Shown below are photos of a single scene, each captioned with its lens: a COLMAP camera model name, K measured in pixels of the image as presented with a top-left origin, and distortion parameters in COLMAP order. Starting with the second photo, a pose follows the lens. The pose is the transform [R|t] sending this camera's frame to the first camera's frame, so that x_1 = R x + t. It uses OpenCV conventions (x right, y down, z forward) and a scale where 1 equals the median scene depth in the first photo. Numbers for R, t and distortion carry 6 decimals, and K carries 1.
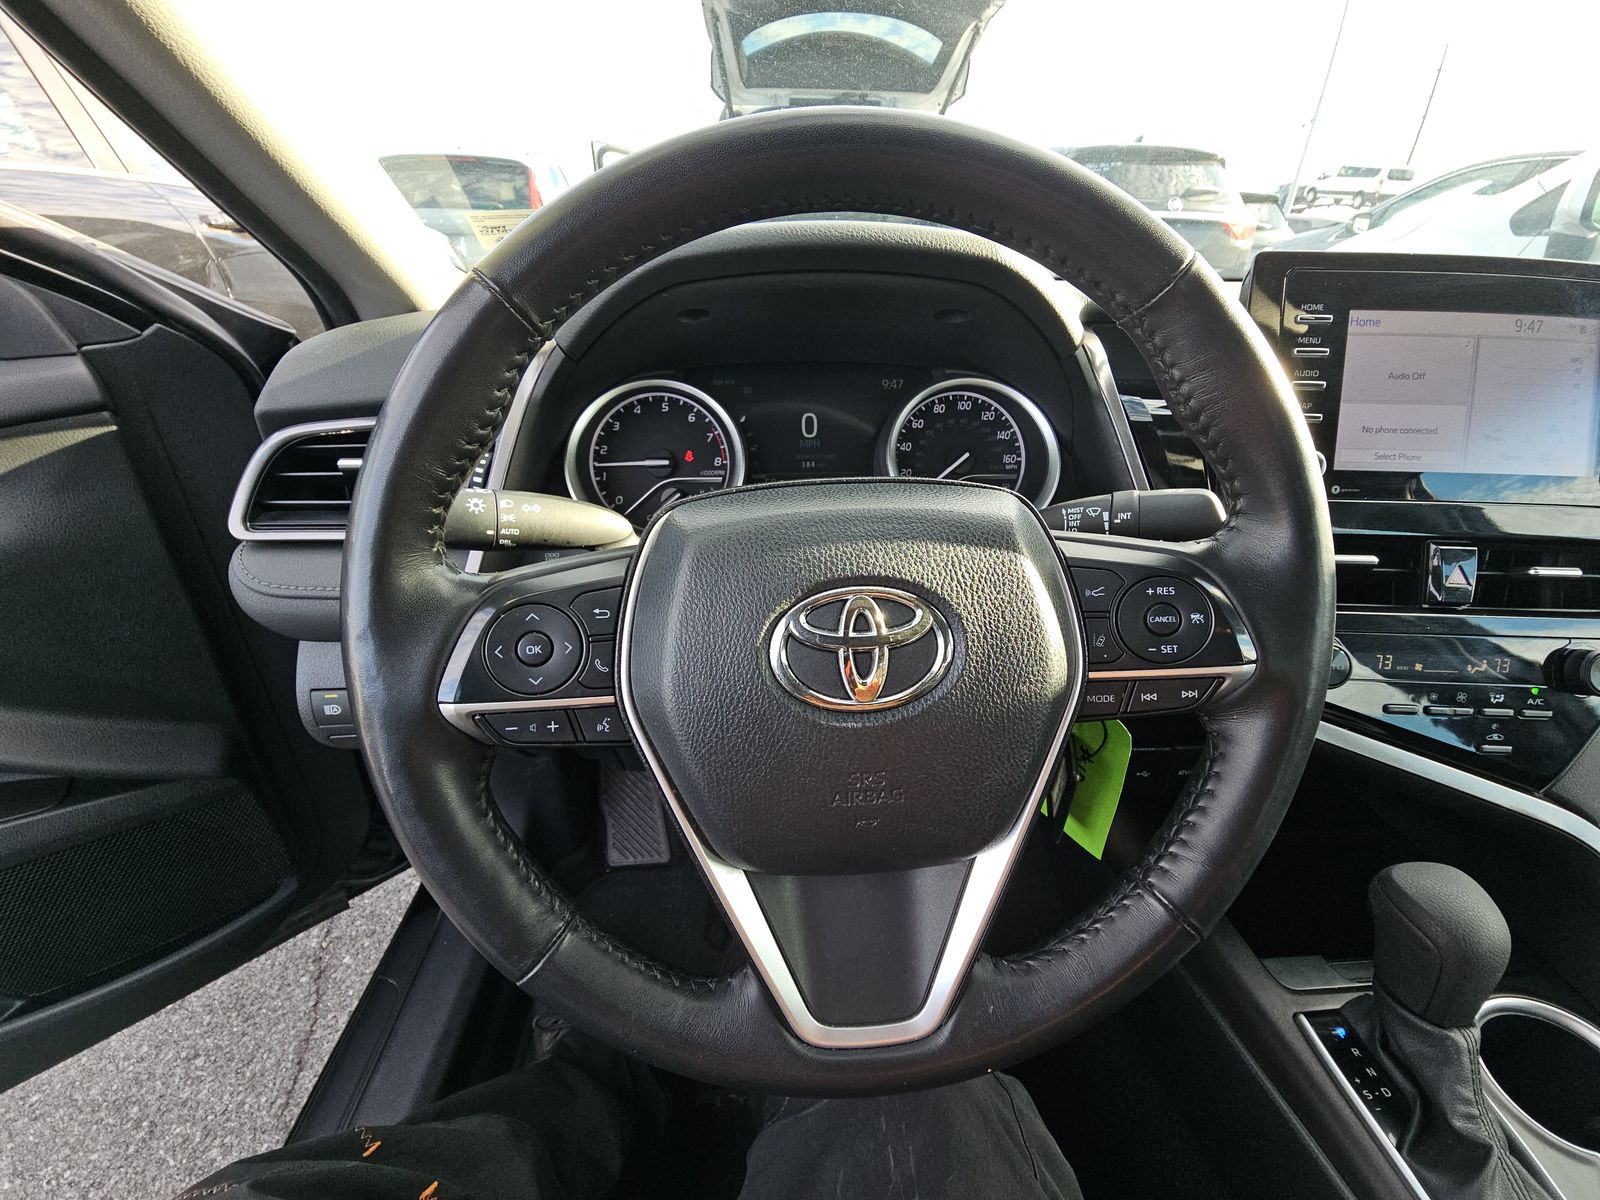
lens RADIAL K [[647.5, 0, 802.5], [0, 647.5, 592.6], [0, 0, 1]] dist [0.019455, -0.013080]
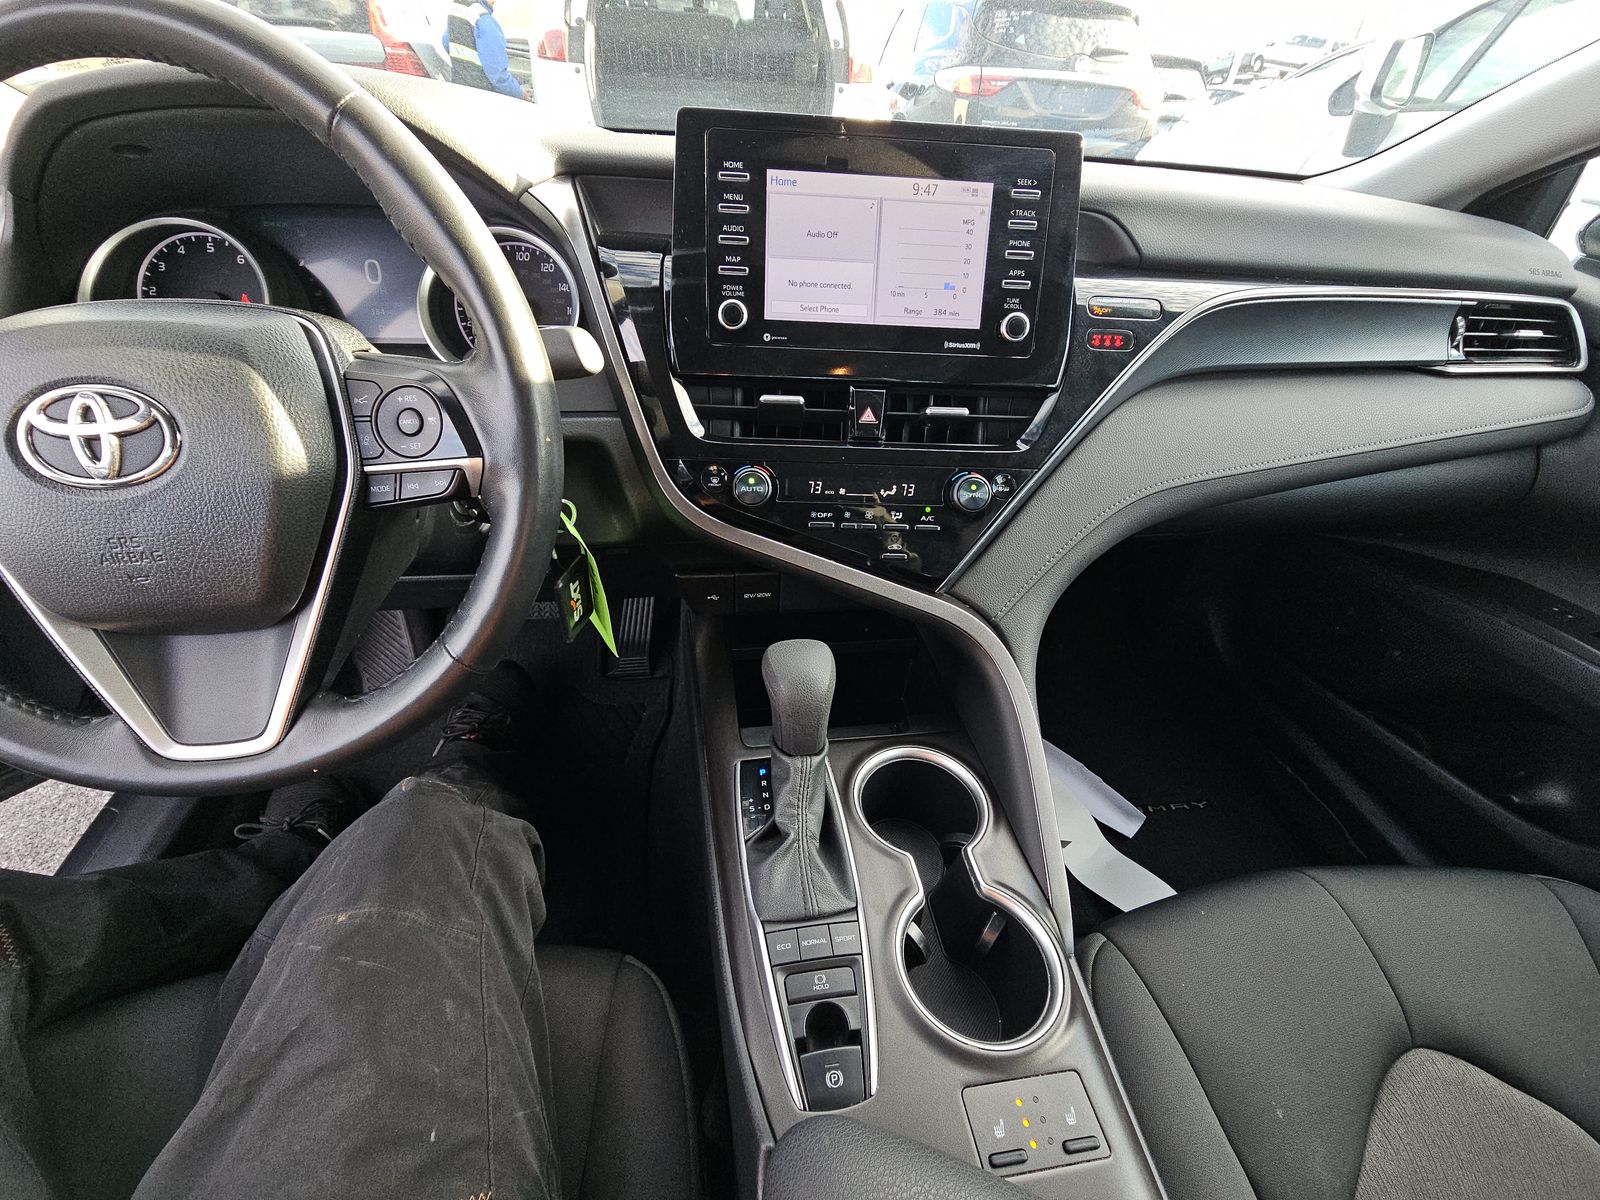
lens RADIAL K [[647.5, 0, 802.5], [0, 647.5, 592.6], [0, 0, 1]] dist [0.019455, -0.013080]
pose [[0.995276, -0.017297, 0.095536, 0.607968], [0.001507, 0.986636, 0.162932, 0.083500], [-0.097078, -0.162019, 0.982001, -0.182367]]
